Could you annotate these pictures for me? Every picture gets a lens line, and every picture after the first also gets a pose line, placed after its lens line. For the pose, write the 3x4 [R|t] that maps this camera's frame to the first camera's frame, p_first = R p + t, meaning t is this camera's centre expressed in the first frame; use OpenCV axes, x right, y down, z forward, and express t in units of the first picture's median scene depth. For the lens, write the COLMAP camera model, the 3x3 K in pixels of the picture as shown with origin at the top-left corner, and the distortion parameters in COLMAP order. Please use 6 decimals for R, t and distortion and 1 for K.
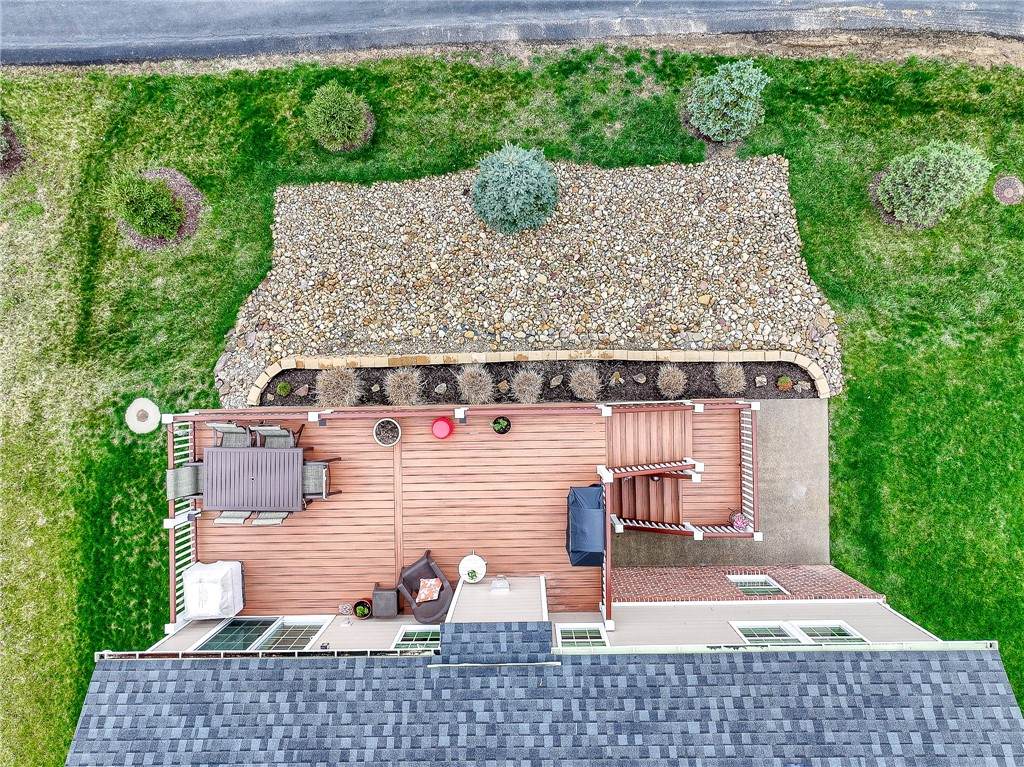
lens RADIAL K [[718.7, 0, 516.4], [0, 718.7, 381.4], [0, 0, 1]] dist [-0.000600, 0.010963]
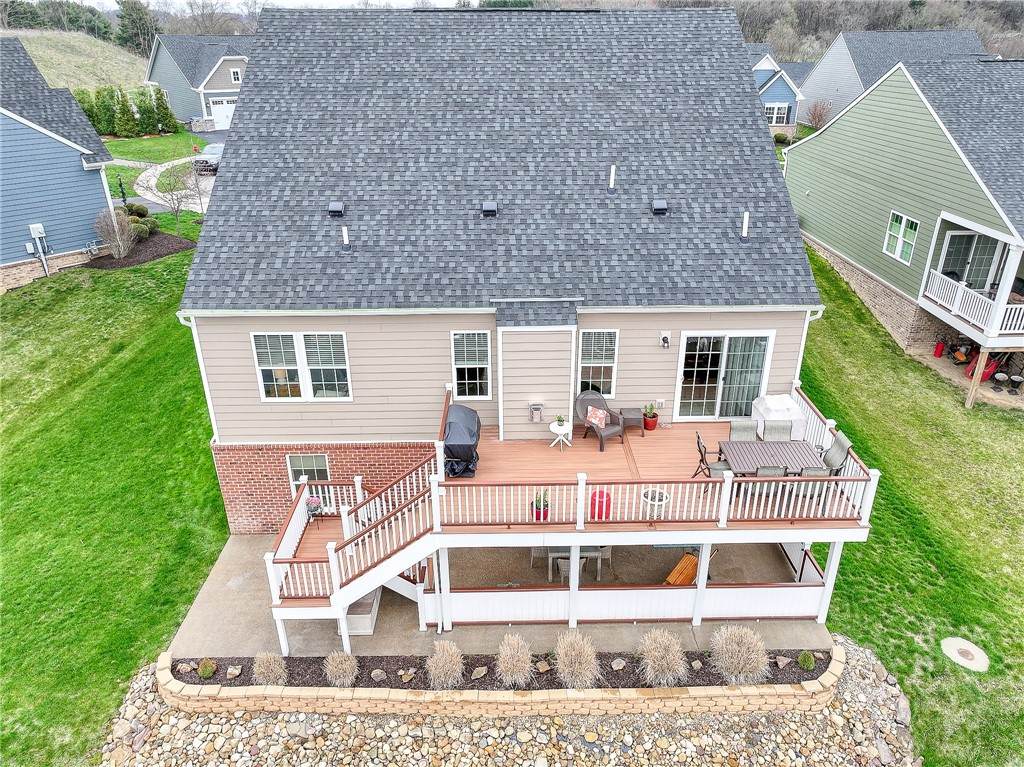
lens RADIAL K [[718.7, 0, 514.1], [0, 718.7, 384.7], [0, 0, 1]] dist [-0.000600, 0.010963]
pose [[-0.999834, 0.016644, 0.007433, 0.005795], [-0.000359, -0.425694, 0.904867, -0.812192], [0.018224, 0.904714, 0.425630, 0.464956]]
